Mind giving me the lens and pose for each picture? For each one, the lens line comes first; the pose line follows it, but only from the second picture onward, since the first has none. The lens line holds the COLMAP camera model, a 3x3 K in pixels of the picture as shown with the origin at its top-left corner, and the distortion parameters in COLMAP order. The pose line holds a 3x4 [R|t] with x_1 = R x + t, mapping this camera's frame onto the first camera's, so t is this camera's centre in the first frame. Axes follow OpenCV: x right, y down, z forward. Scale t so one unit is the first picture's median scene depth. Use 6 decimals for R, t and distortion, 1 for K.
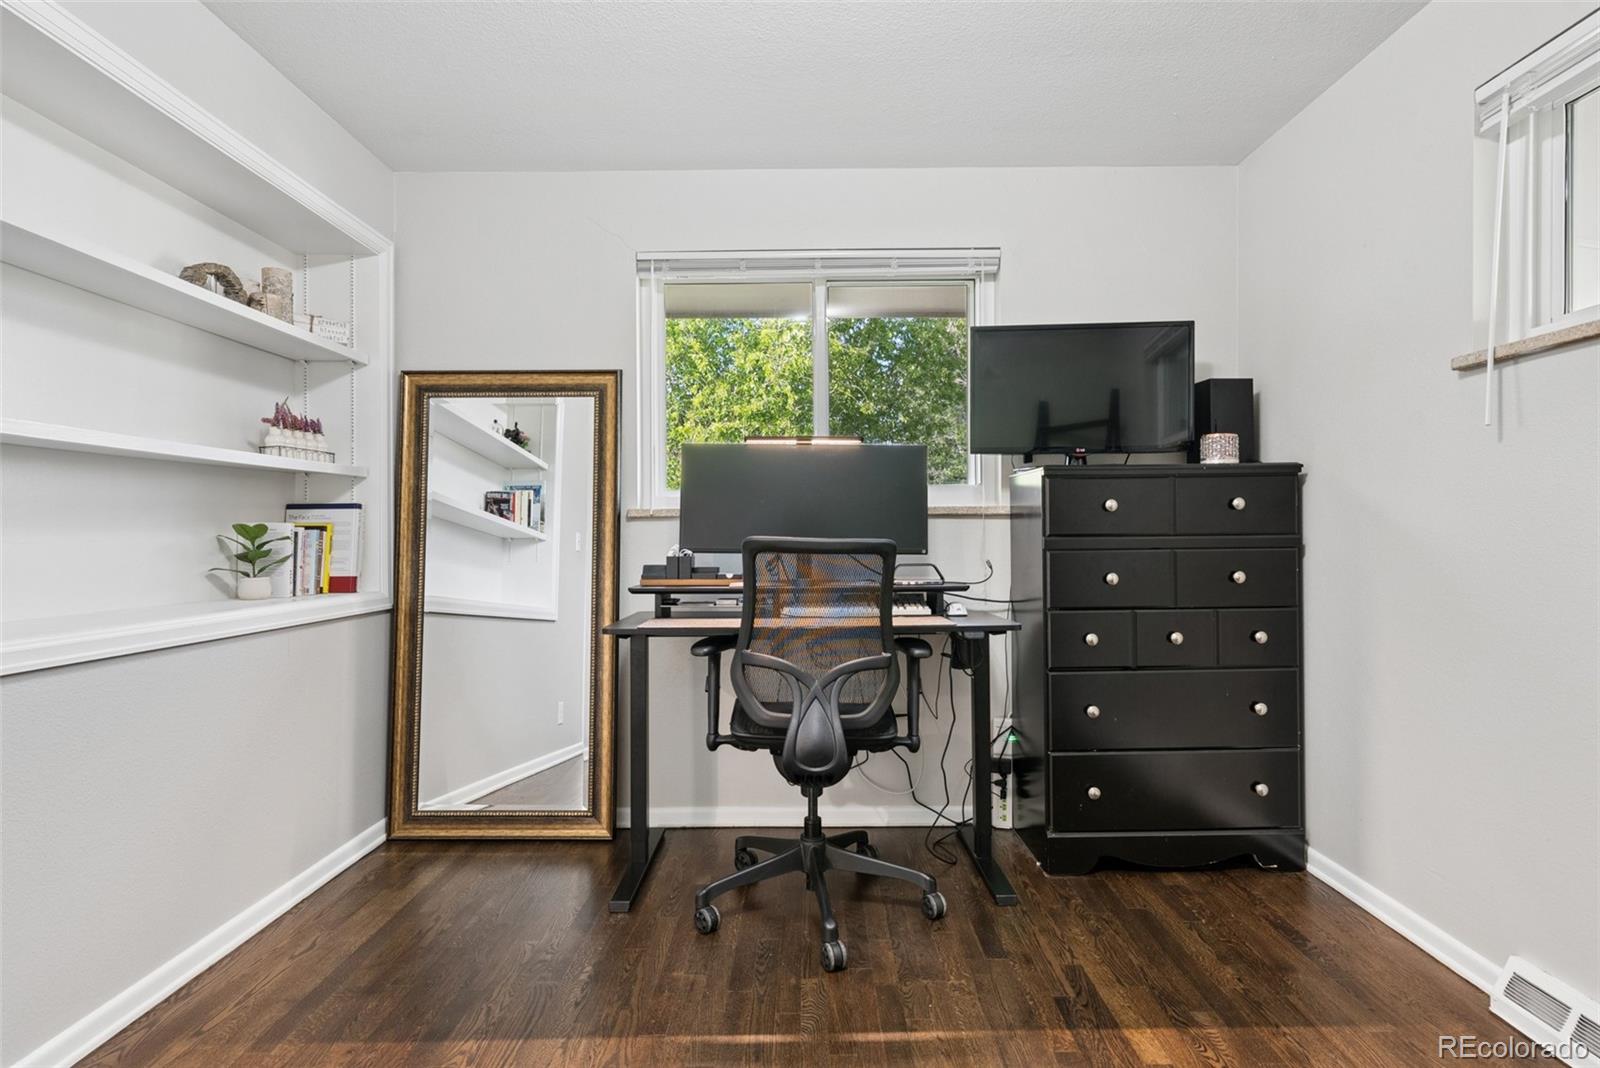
lens RADIAL K [[822.1, 0, 802.9], [0, 822.1, 544.5], [0, 0, 1]] dist [0.005479, -0.001642]
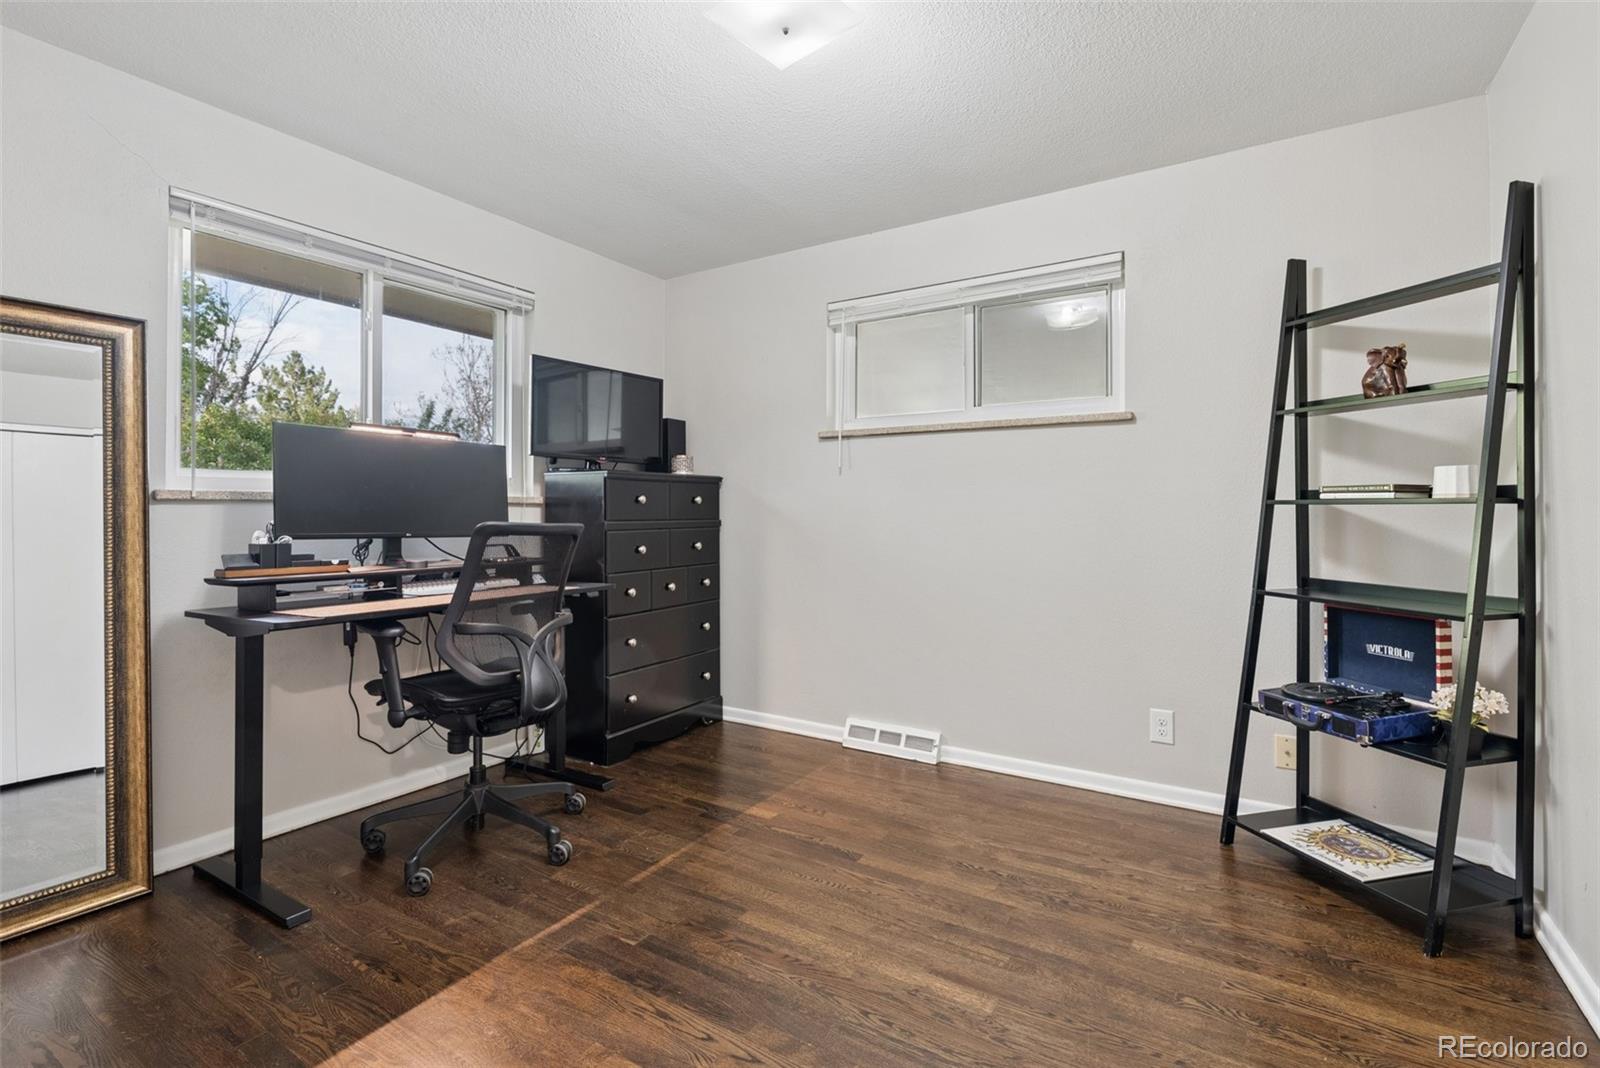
lens RADIAL K [[738.3, 0, 806.9], [0, 738.3, 519.0], [0, 0, 1]] dist [-0.000428, 0.000263]
pose [[0.528983, -0.000942, 0.848632, -0.570475], [0.011613, 0.999914, -0.006129, -0.001472], [-0.848553, 0.013097, 0.528948, 0.056008]]
